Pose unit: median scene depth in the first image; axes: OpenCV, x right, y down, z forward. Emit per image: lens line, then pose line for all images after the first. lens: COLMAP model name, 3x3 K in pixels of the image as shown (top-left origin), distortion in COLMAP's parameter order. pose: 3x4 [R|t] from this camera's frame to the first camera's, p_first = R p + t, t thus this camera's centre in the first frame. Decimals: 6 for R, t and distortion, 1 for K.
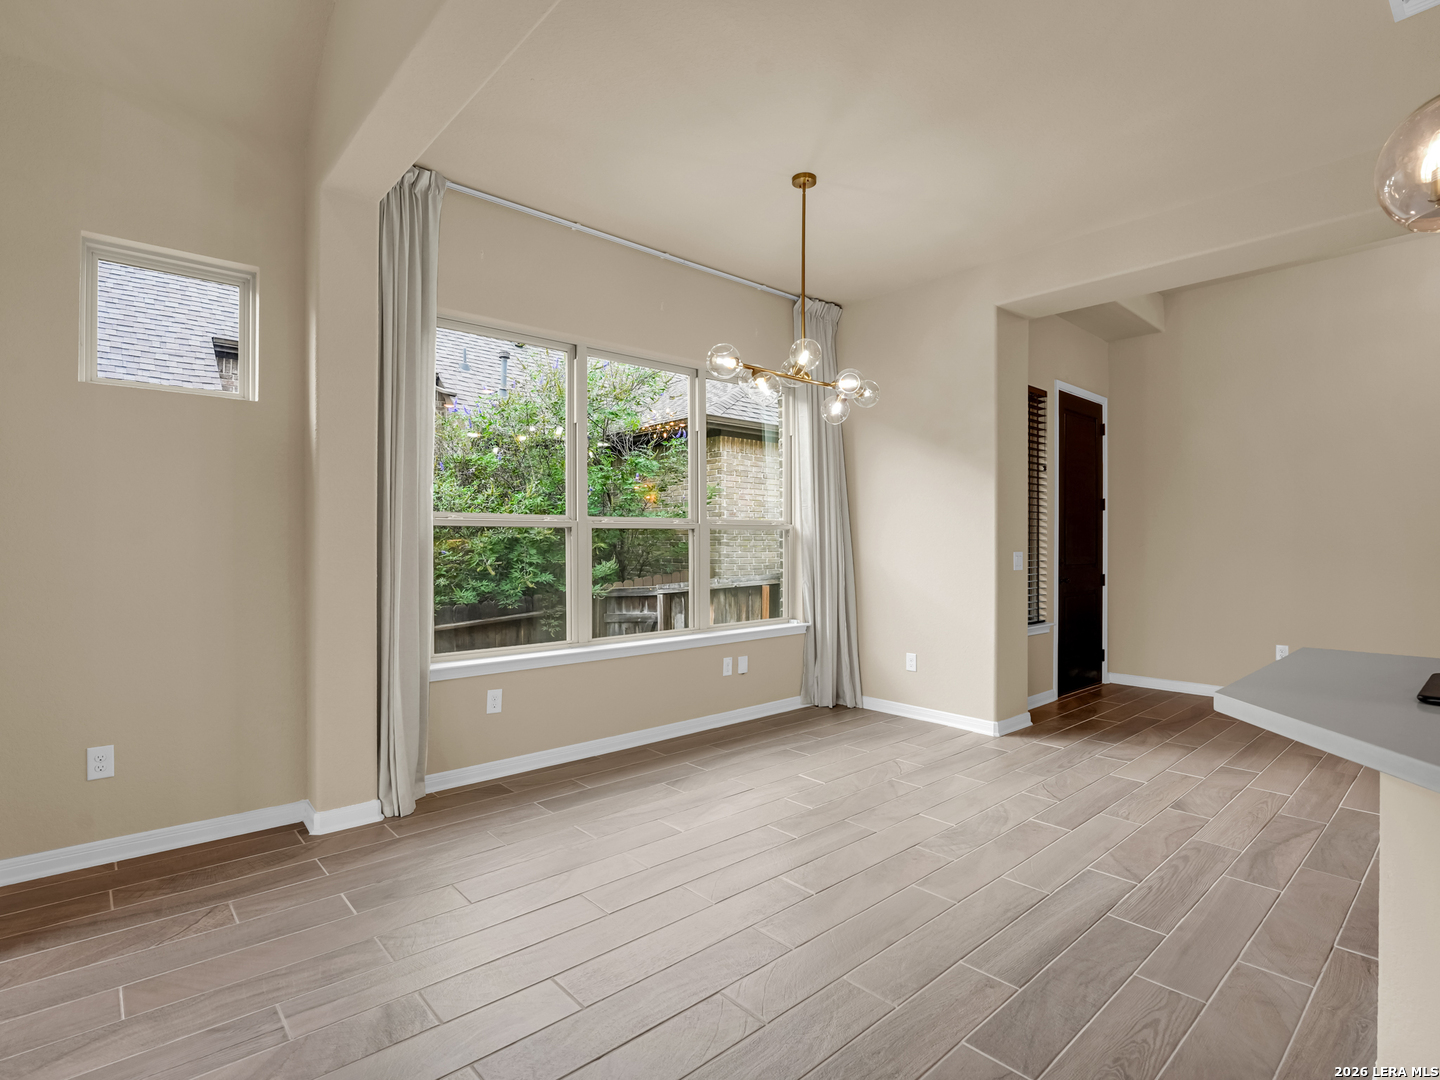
lens RADIAL K [[713.5, 0, 720.0], [0, 713.5, 540.0], [0, 0, 1]] dist [-0.020227, 0.000543]
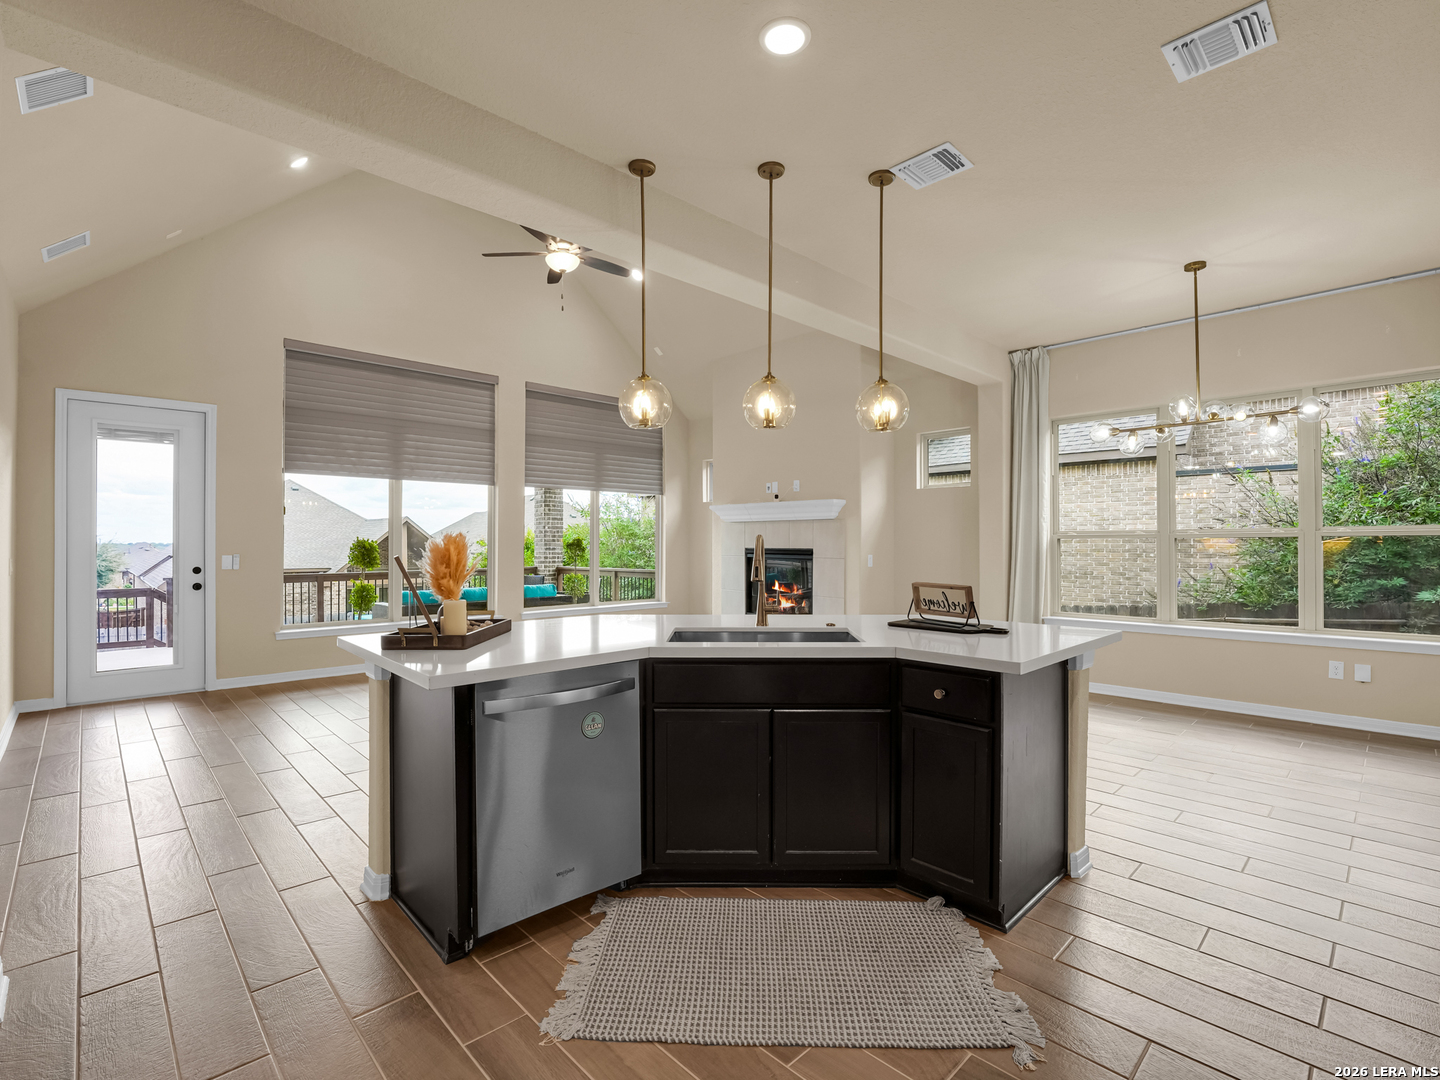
lens RADIAL K [[672.9, 0, 720.0], [0, 672.9, 540.0], [0, 0, 1]] dist [-0.022815, -0.000082]
pose [[0.034316, -0.007542, -0.999383, 1.095176], [0.004859, 0.999961, -0.007379, -0.010105], [0.999399, -0.004603, 0.034351, 0.083317]]
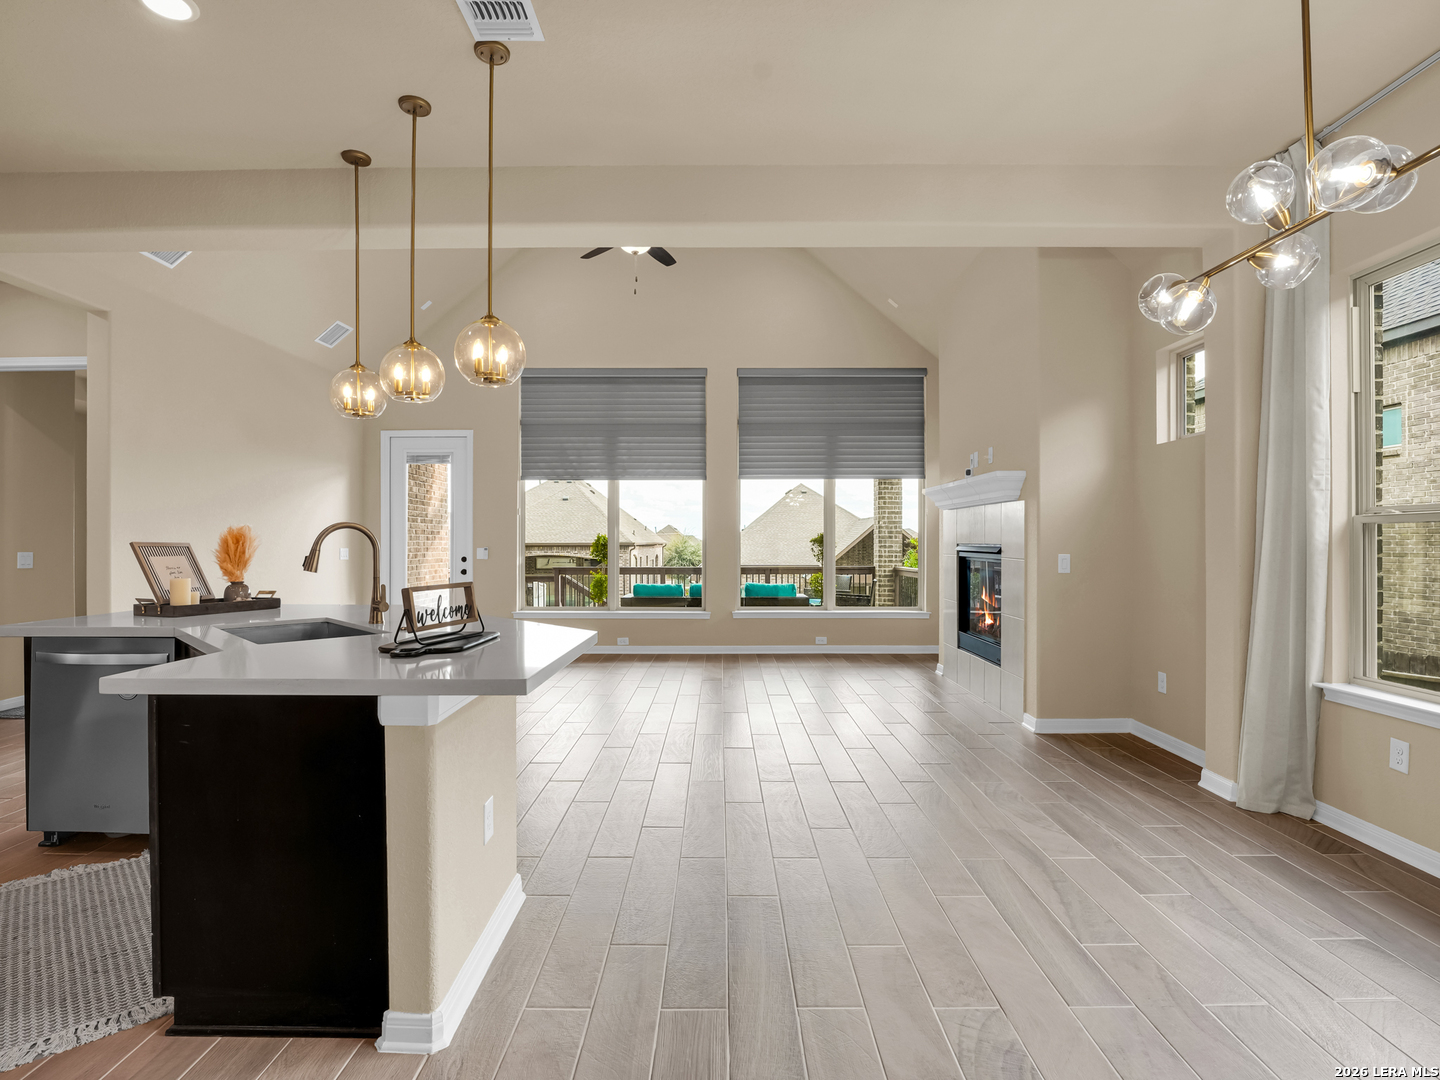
lens RADIAL K [[728.8, 0, 717.2], [0, 728.8, 538.7], [0, 0, 1]] dist [-0.019386, 0.000599]
pose [[-0.669484, -0.007260, -0.742791, 0.663020], [0.000781, 0.999945, -0.010477, 0.002971], [0.742826, -0.007595, -0.669441, 0.877578]]
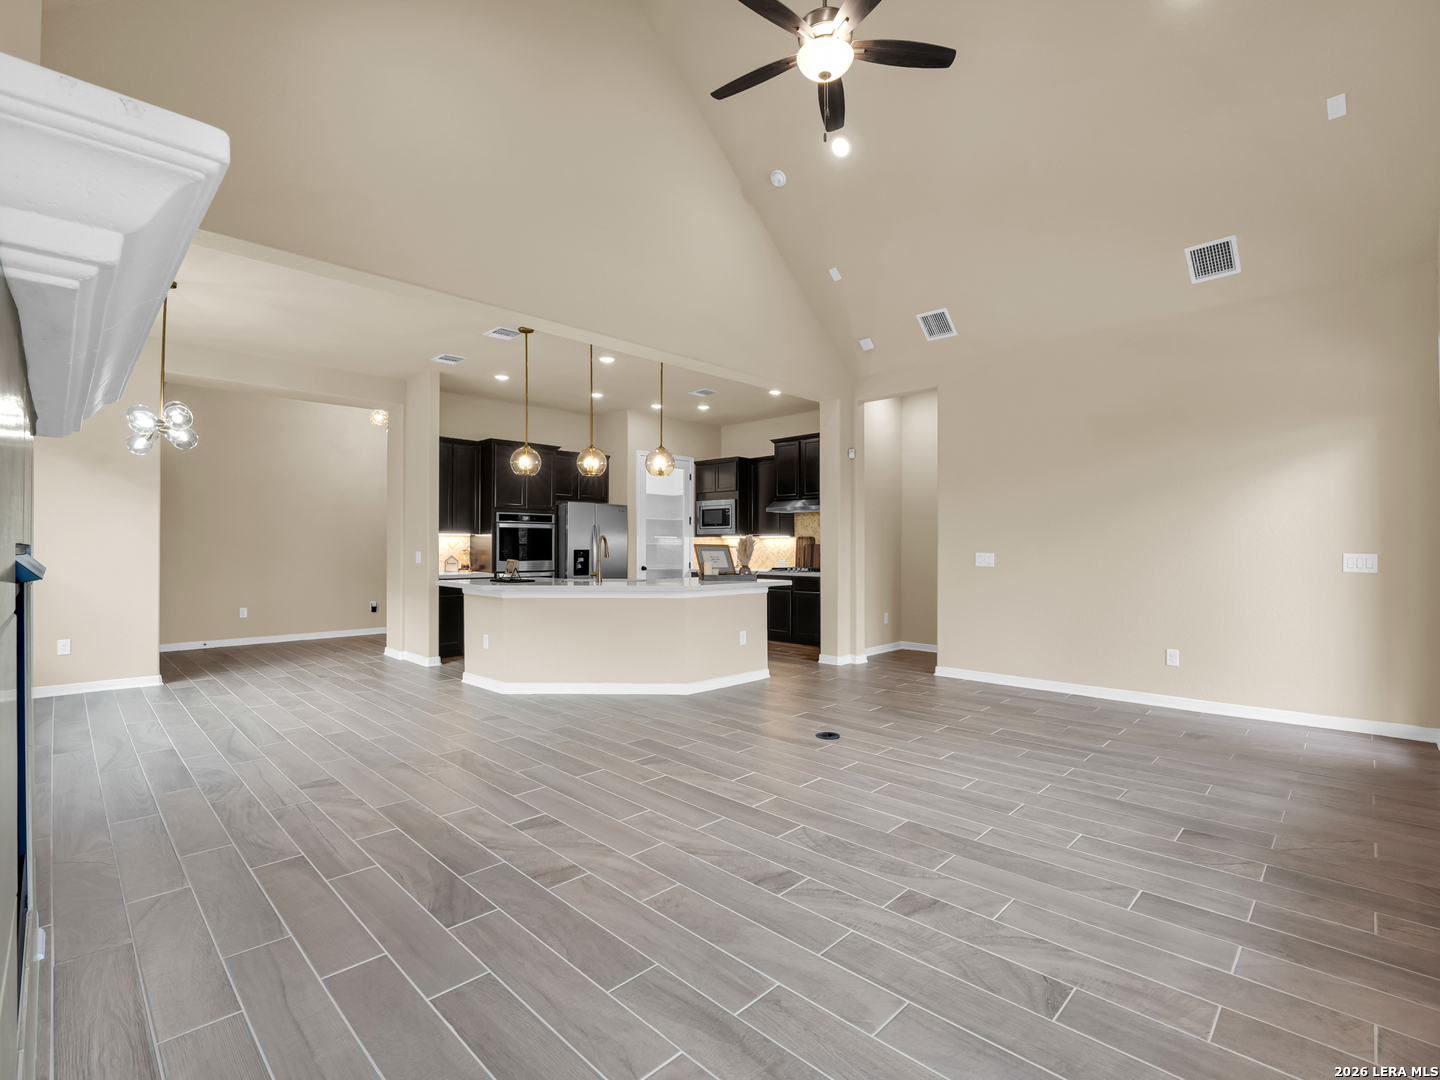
lens RADIAL K [[663.3, 0, 739.2], [0, 663.3, 543.0], [0, 0, 1]] dist [-0.027083, -0.000301]
pose [[-0.083702, 0.000051, 0.996491, -1.066764], [-0.004754, 0.999989, -0.000450, -0.005523], [-0.996479, -0.004775, -0.083701, -0.019502]]
